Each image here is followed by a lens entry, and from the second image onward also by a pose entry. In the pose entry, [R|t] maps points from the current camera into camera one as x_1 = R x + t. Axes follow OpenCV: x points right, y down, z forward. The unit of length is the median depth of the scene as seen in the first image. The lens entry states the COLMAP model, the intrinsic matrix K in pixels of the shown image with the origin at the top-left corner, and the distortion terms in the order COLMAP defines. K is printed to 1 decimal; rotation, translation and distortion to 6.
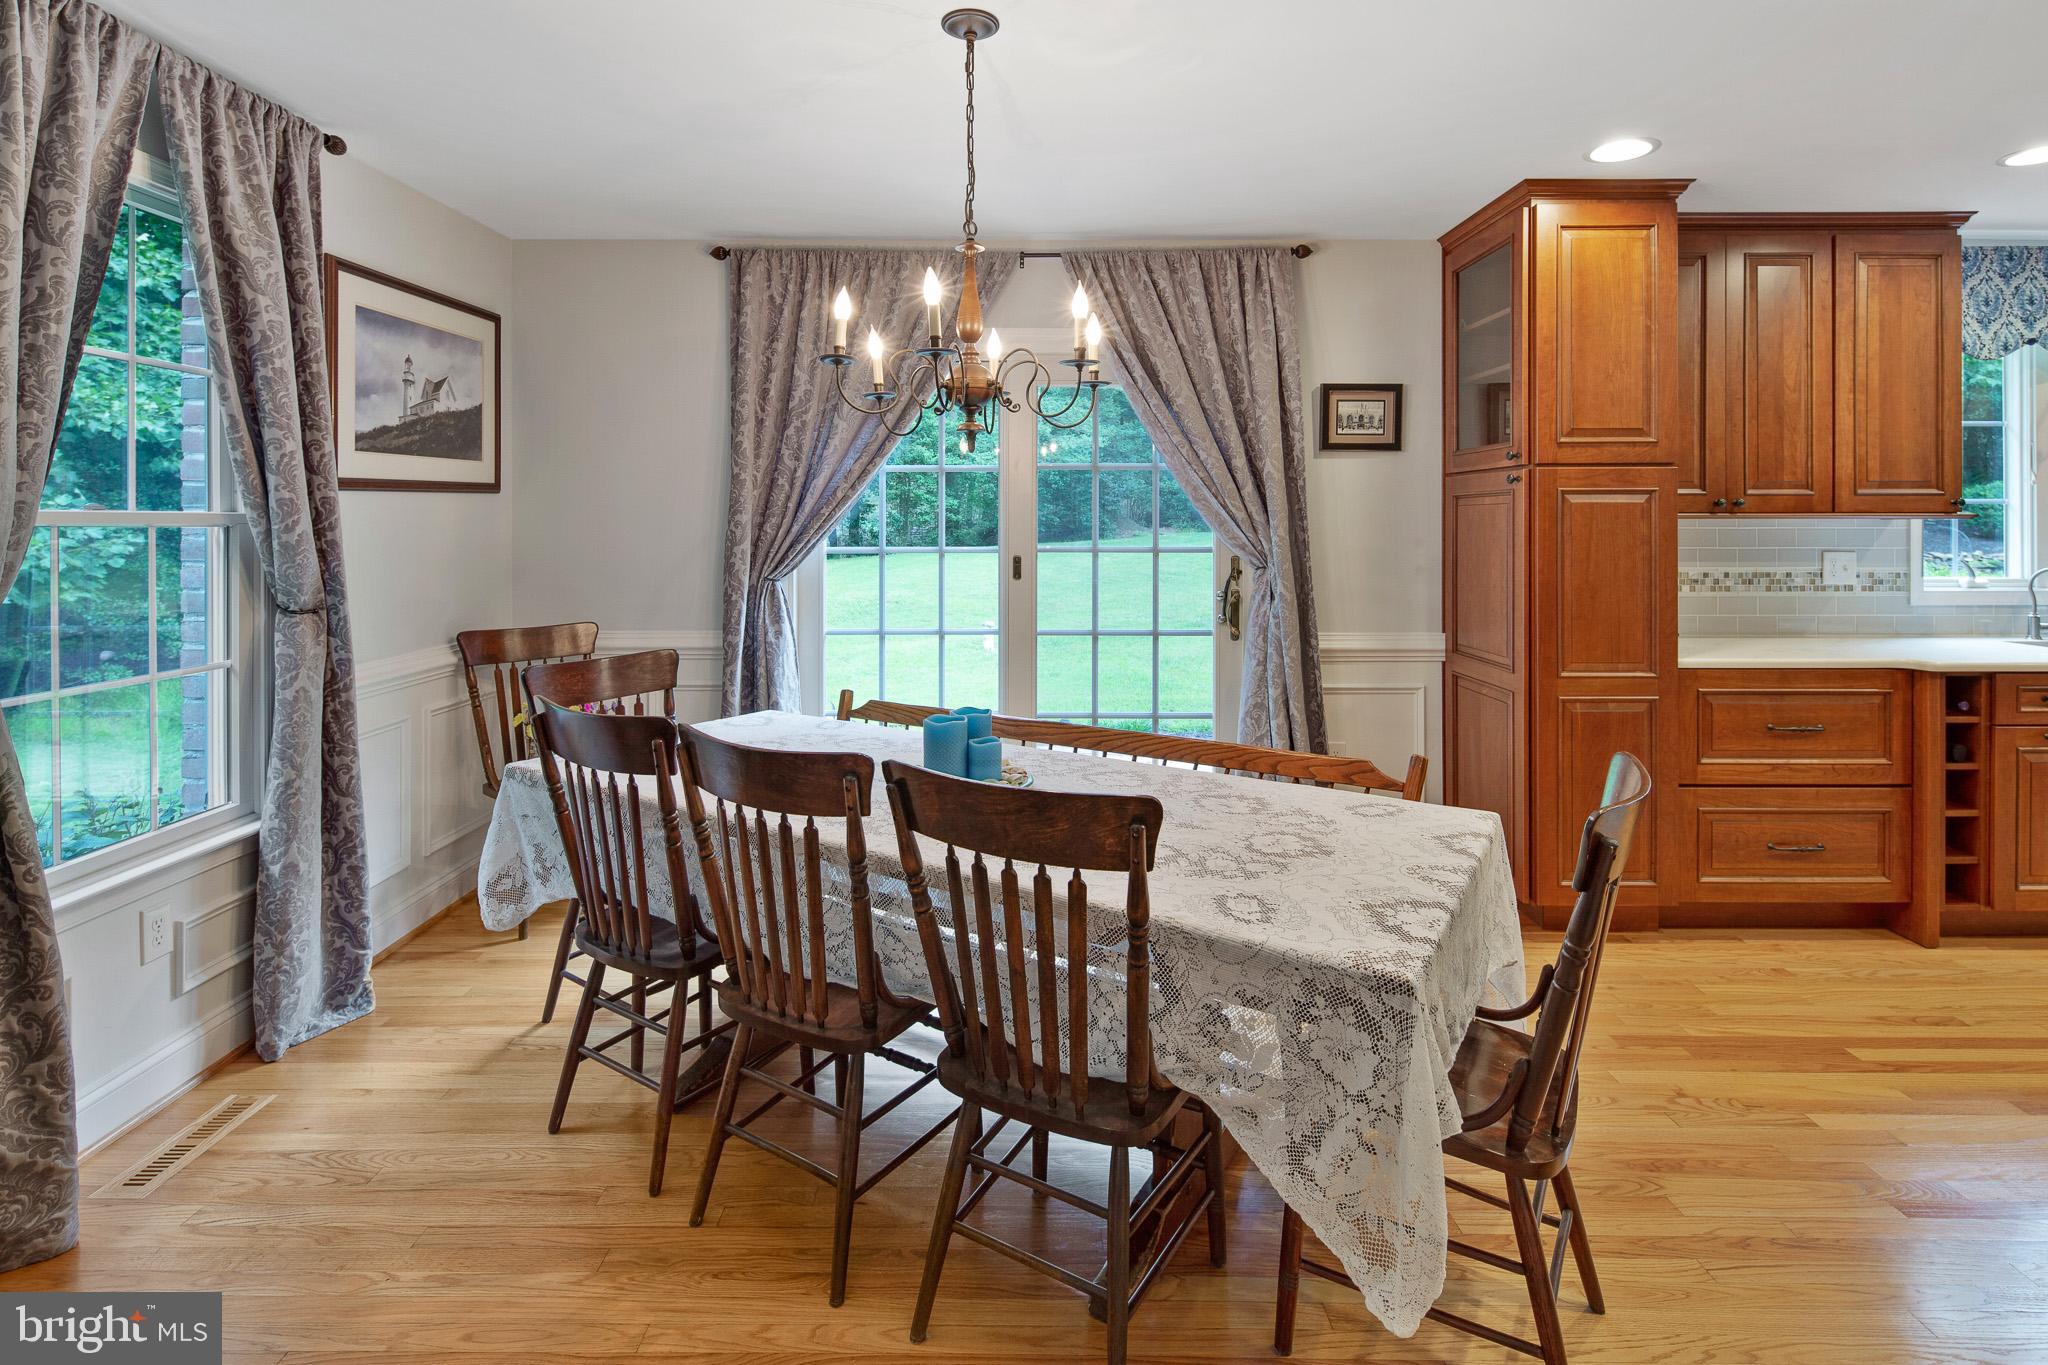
lens RADIAL K [[988.7, 0, 1020.1], [0, 988.7, 523.2], [0, 0, 1]] dist [-0.004992, -0.000532]
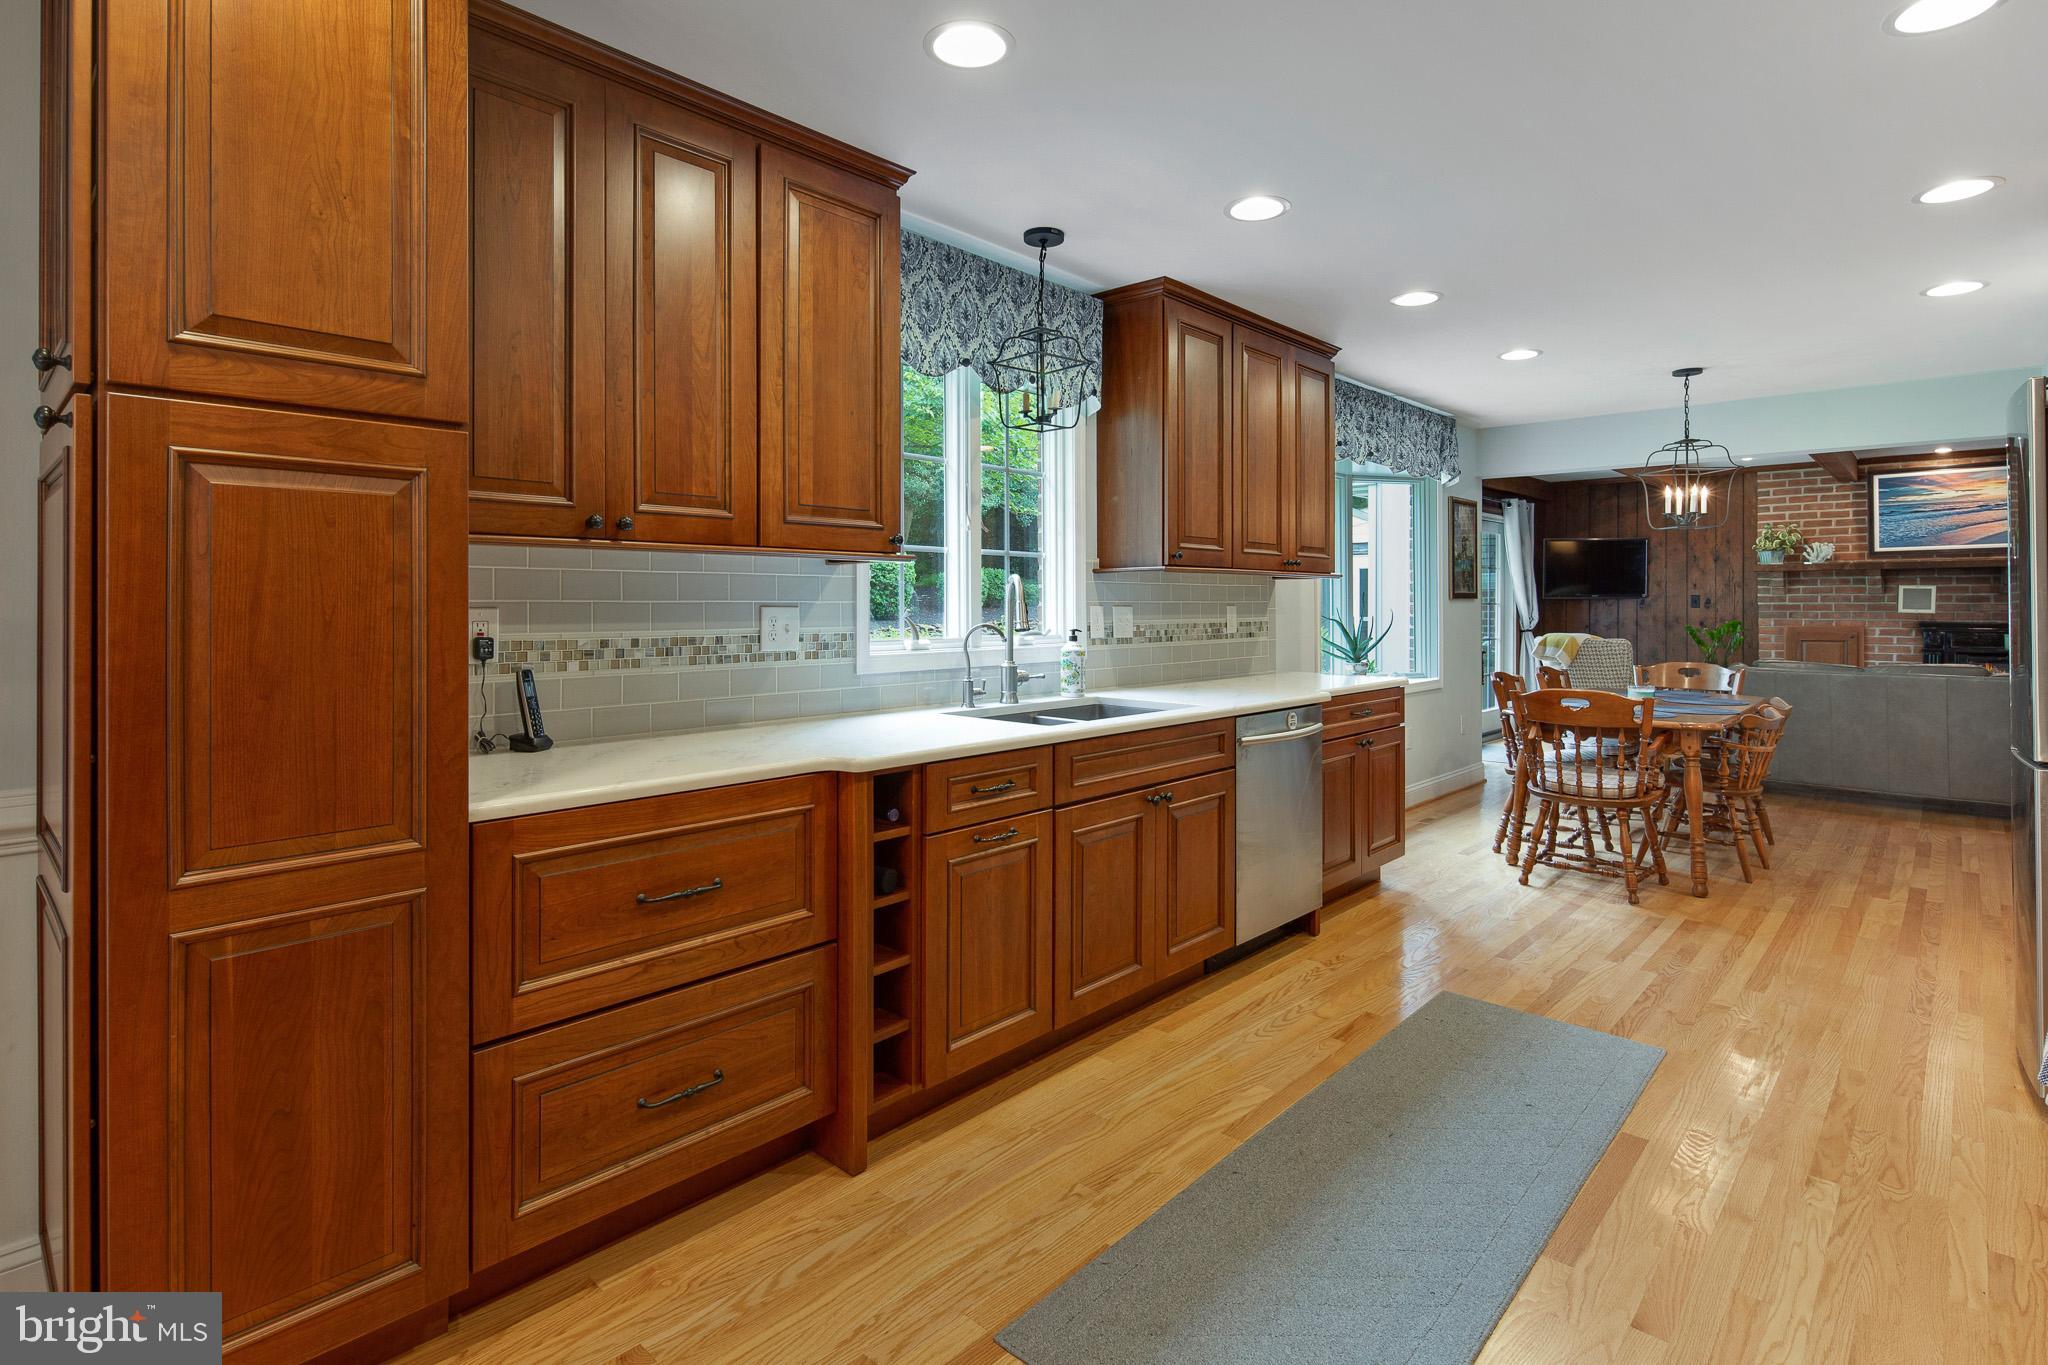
lens RADIAL K [[1010.2, 0, 995.9], [0, 1010.2, 611.8], [0, 0, 1]] dist [-0.000078, -0.001125]
pose [[0.684646, -0.005145, 0.728857, 0.427445], [0.000206, 0.999976, 0.006866, 0.029993], [-0.728875, -0.004551, 0.684631, 0.398530]]
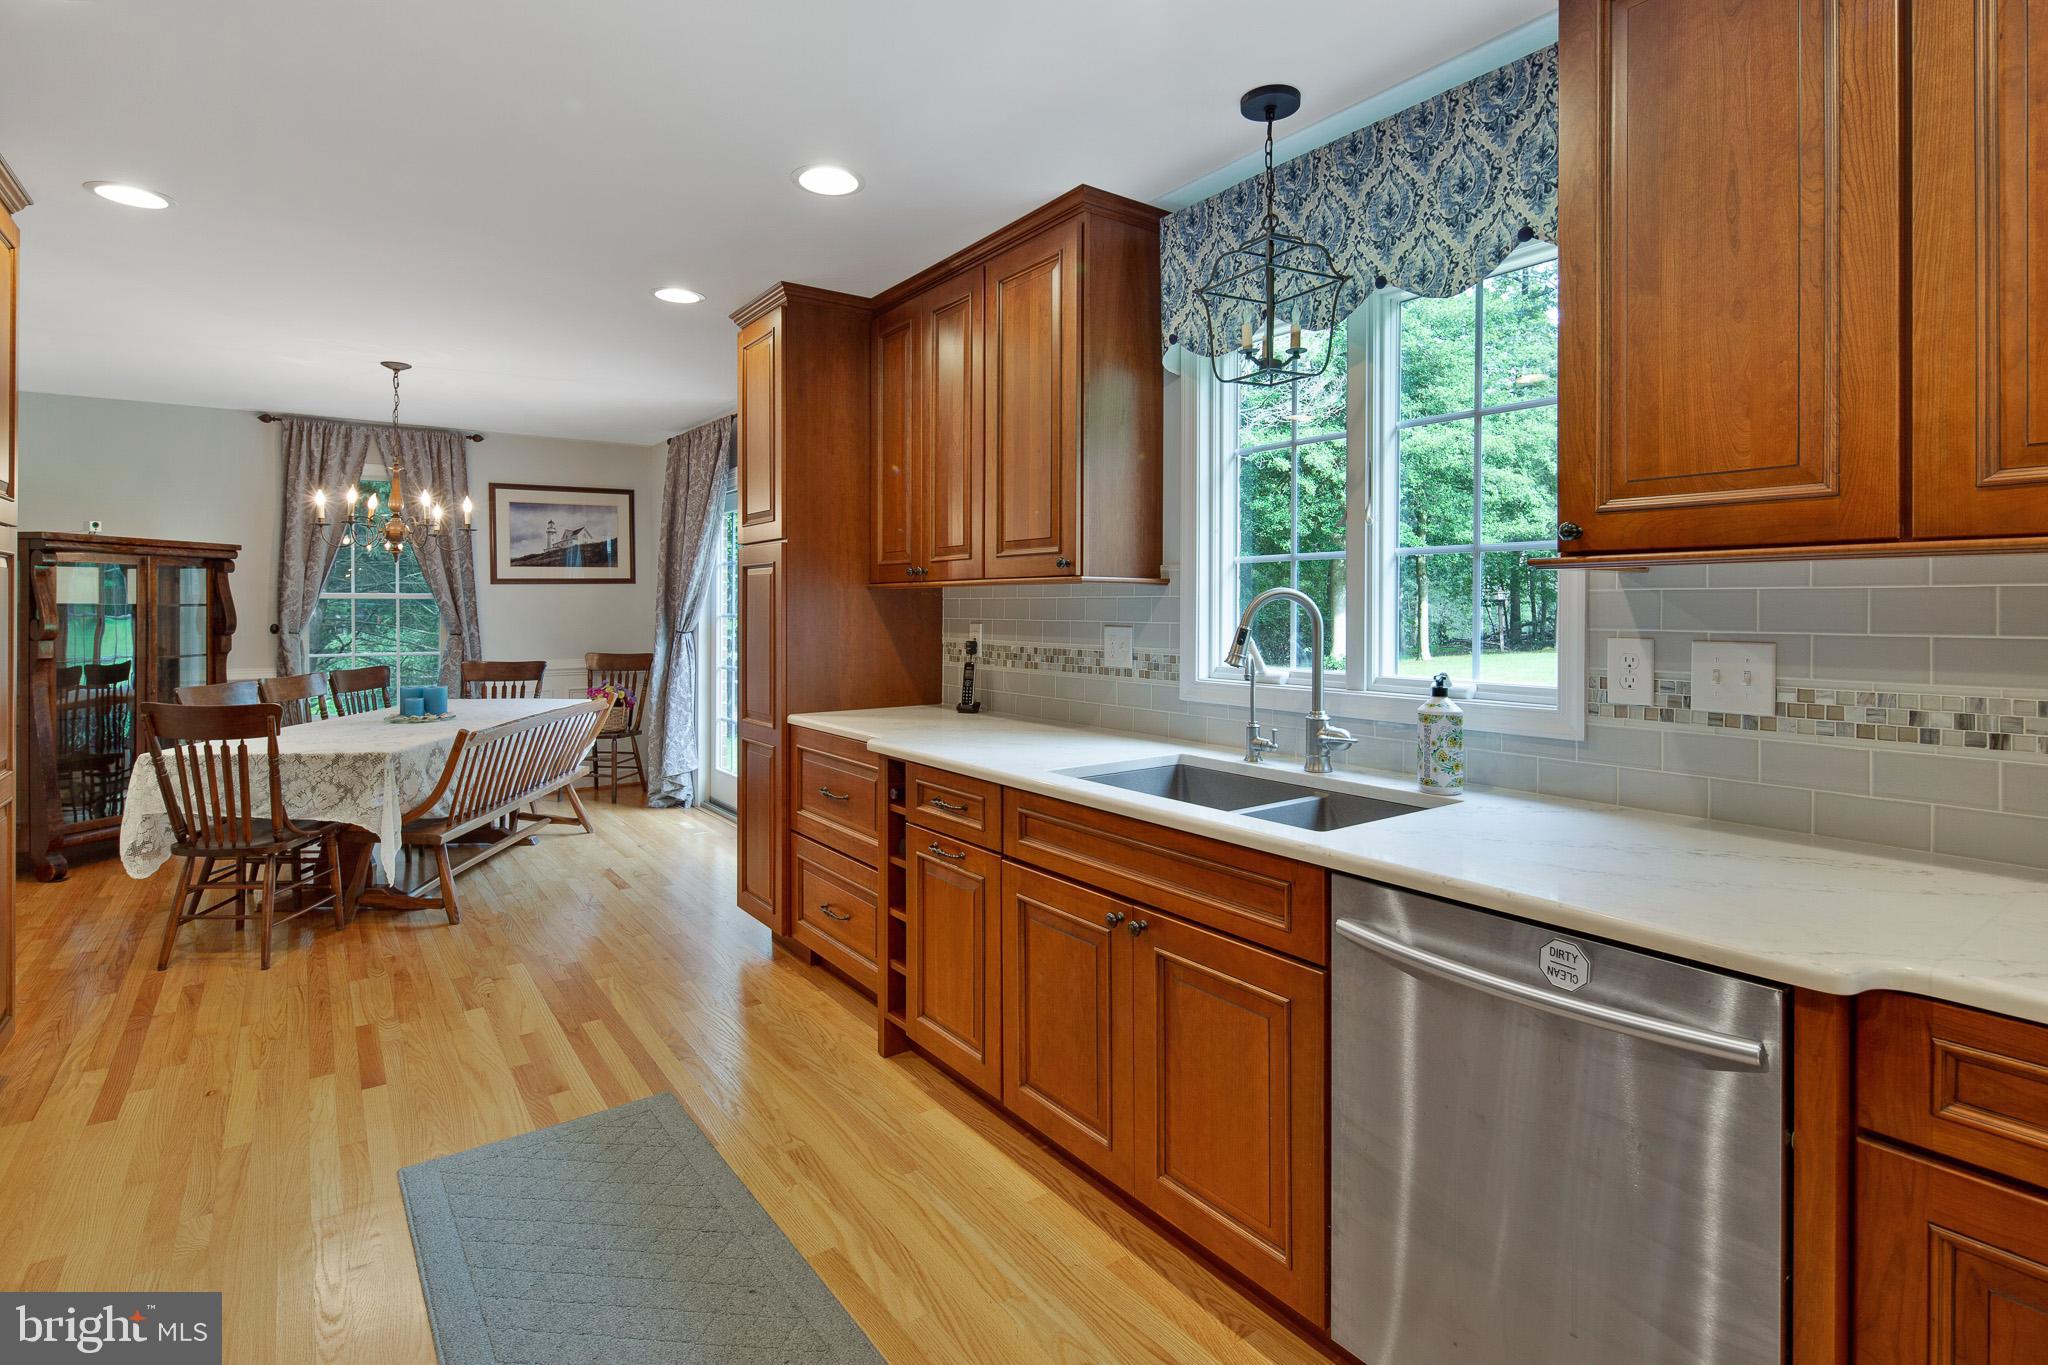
lens RADIAL K [[988.7, 0, 1042.5], [0, 988.7, 607.9], [0, 0, 1]] dist [-0.004992, -0.000532]
pose [[0.606932, 0.001796, -0.794751, 1.567374], [-0.003597, 0.999993, -0.000487, 0.015575], [0.794745, 0.003155, 0.606935, 0.502474]]
